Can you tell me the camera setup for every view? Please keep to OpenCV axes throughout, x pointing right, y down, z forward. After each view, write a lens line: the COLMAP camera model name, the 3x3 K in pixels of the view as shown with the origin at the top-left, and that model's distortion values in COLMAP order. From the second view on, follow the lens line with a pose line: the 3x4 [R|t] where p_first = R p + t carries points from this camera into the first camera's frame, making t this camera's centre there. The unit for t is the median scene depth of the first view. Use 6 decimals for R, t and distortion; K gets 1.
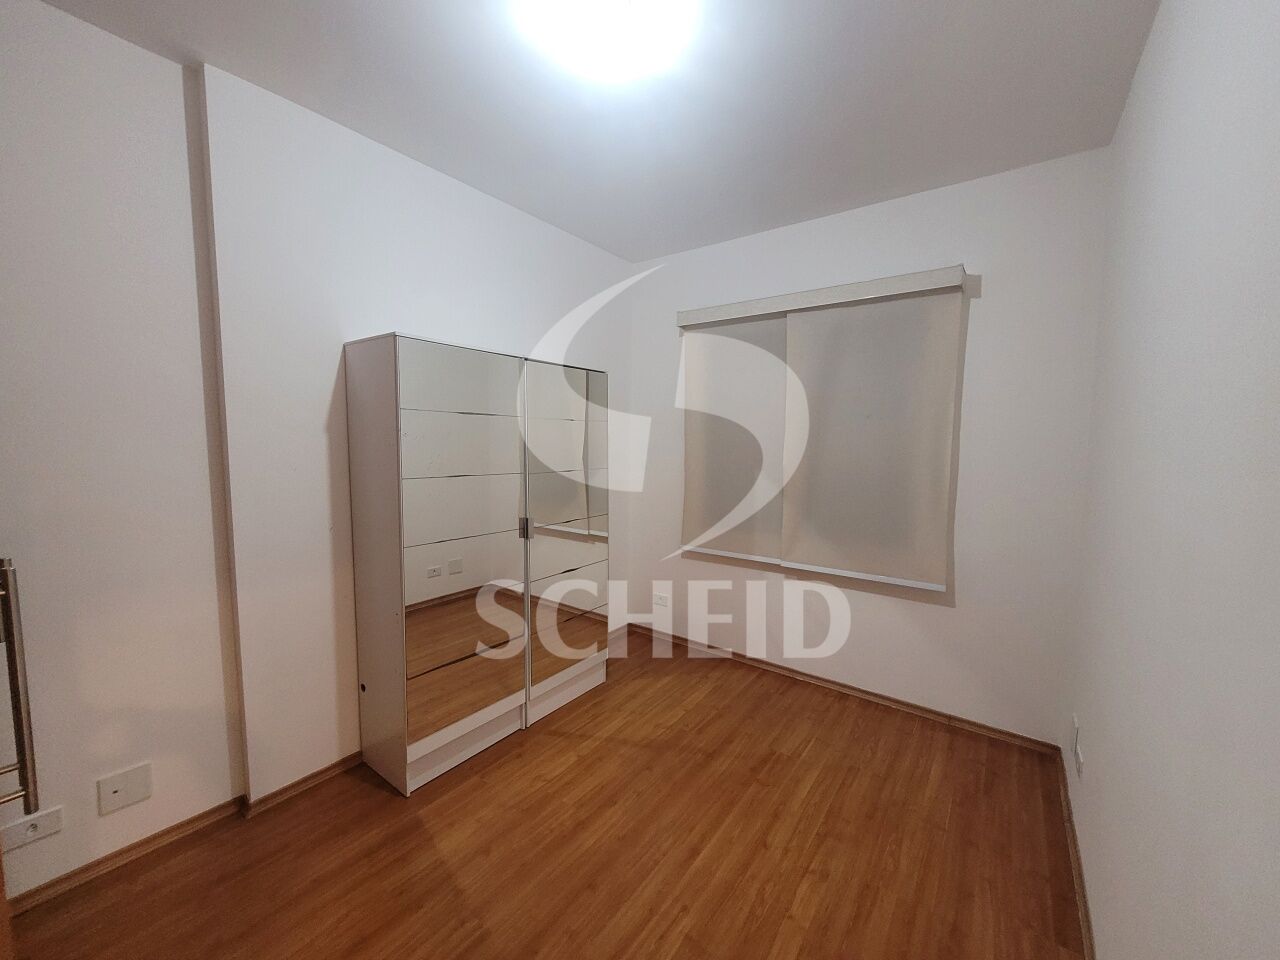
lens RADIAL K [[502.0, 0, 653.7], [0, 502.0, 478.8], [0, 0, 1]] dist [-0.000546, -0.000683]
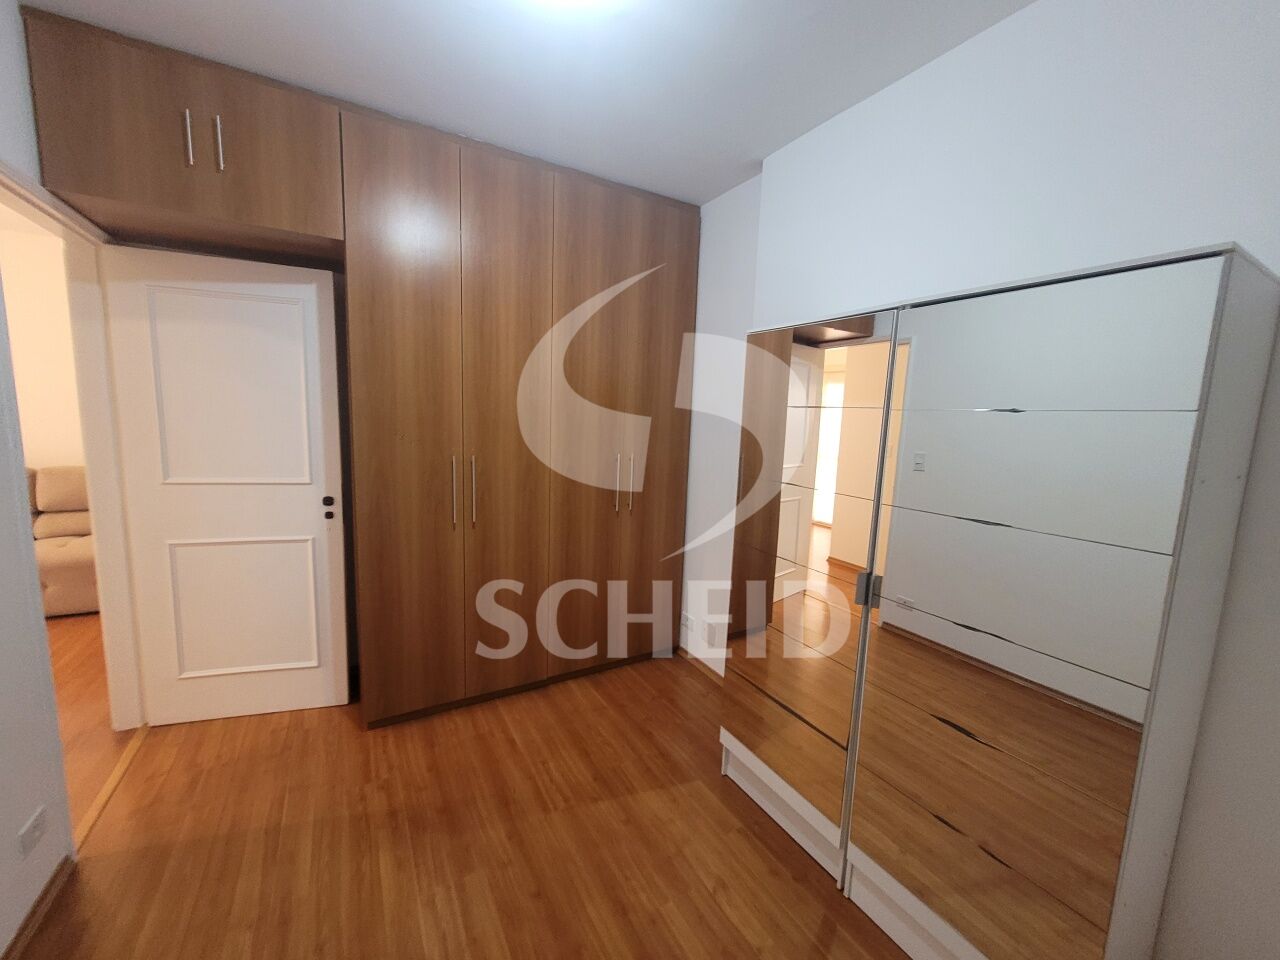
lens RADIAL K [[502.0, 0, 653.7], [0, 502.0, 478.8], [0, 0, 1]] dist [-0.000546, -0.000683]
pose [[-0.395387, 0.096458, -0.913436, 0.541295], [-0.110393, 0.982272, 0.151512, -0.148515], [0.911857, 0.160743, -0.377729, 1.288774]]
